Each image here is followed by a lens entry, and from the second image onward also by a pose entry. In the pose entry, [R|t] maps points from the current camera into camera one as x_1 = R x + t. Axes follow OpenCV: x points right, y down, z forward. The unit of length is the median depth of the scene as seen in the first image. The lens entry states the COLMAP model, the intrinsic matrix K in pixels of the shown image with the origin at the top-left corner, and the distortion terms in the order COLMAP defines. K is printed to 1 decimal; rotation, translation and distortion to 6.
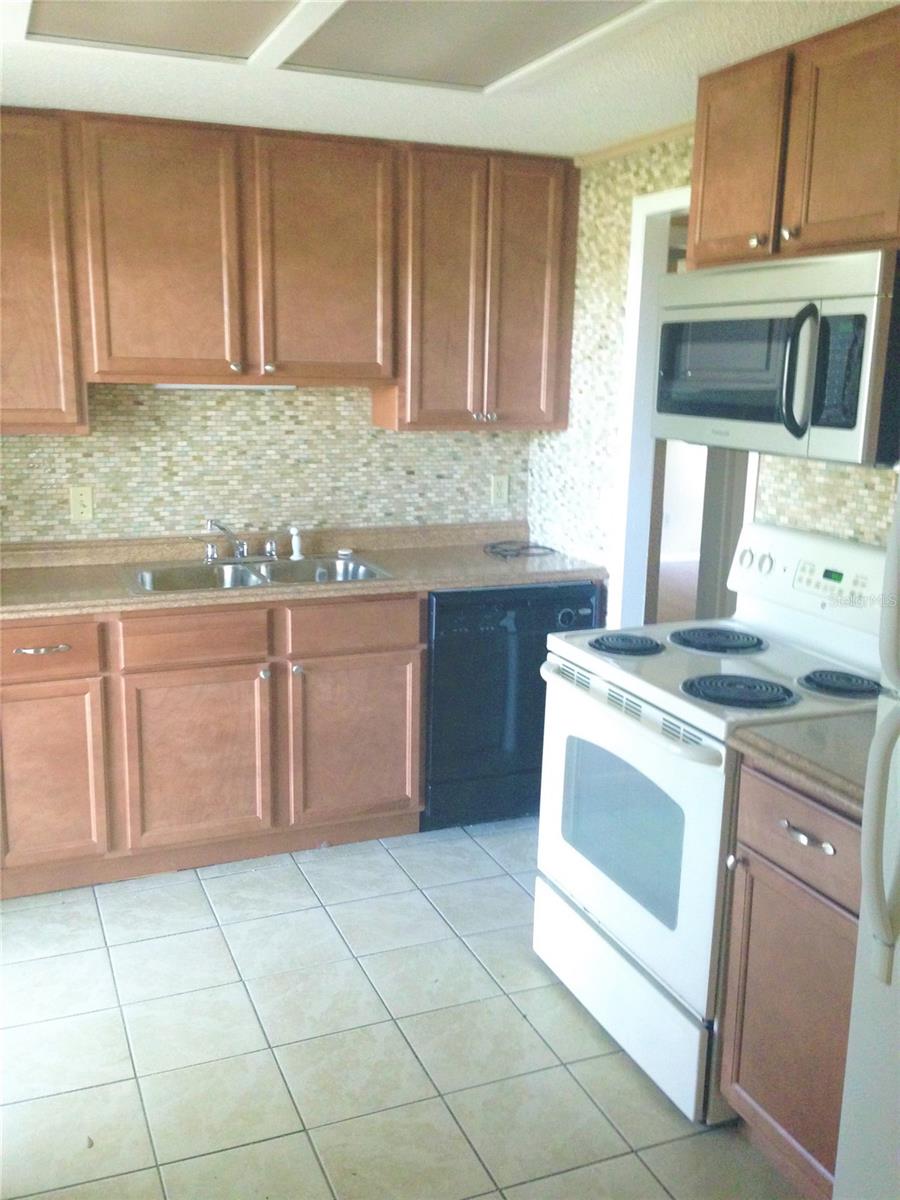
lens RADIAL K [[1111.6, 0, 456.1], [0, 1111.6, 592.9], [0, 0, 1]] dist [0.026884, 0.000000]
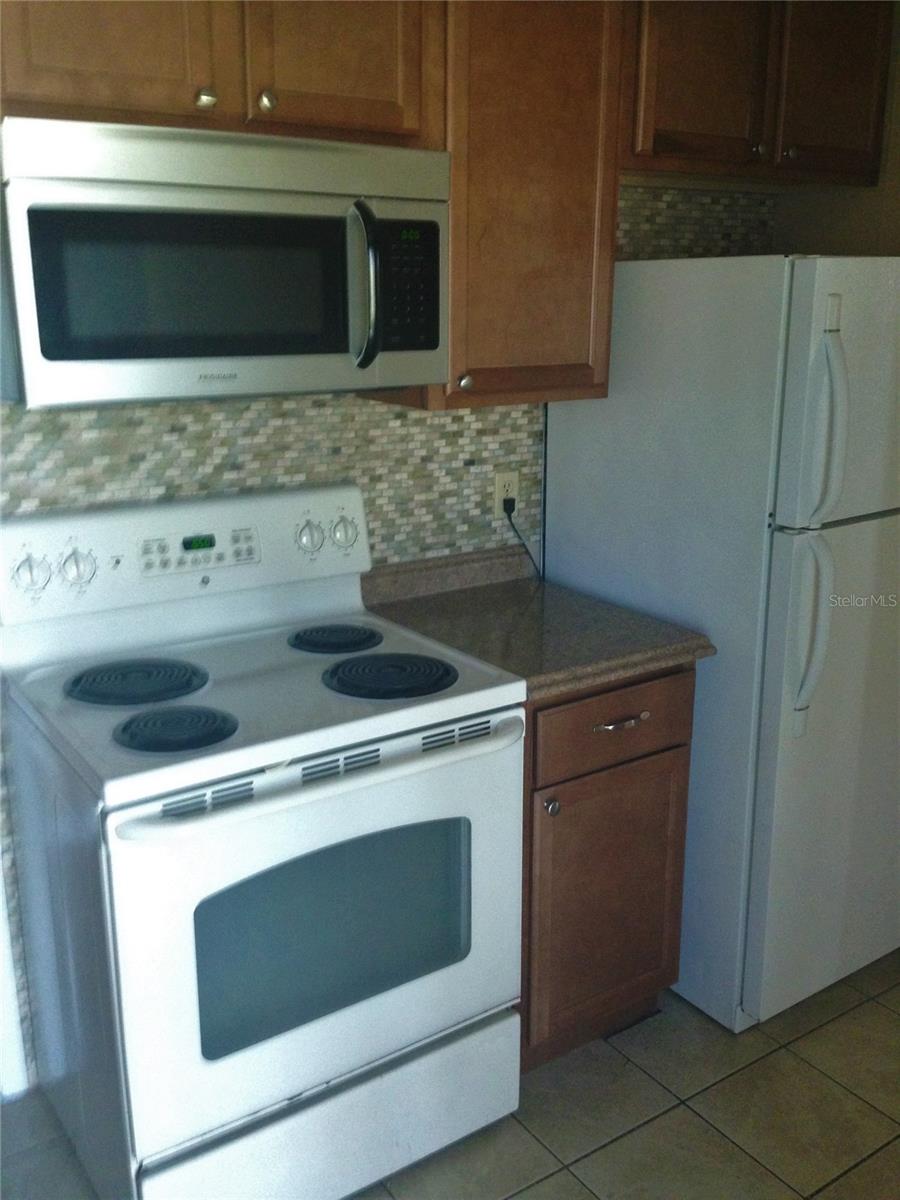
lens RADIAL K [[1111.6, 0, 447.2], [0, 1111.6, 589.5], [0, 0, 1]] dist [0.026884, 0.000000]
pose [[-0.199051, -0.269083, 0.942323, -0.467769], [0.198274, 0.930621, 0.307624, -0.196910], [-0.959722, 0.248071, -0.131889, 0.941678]]
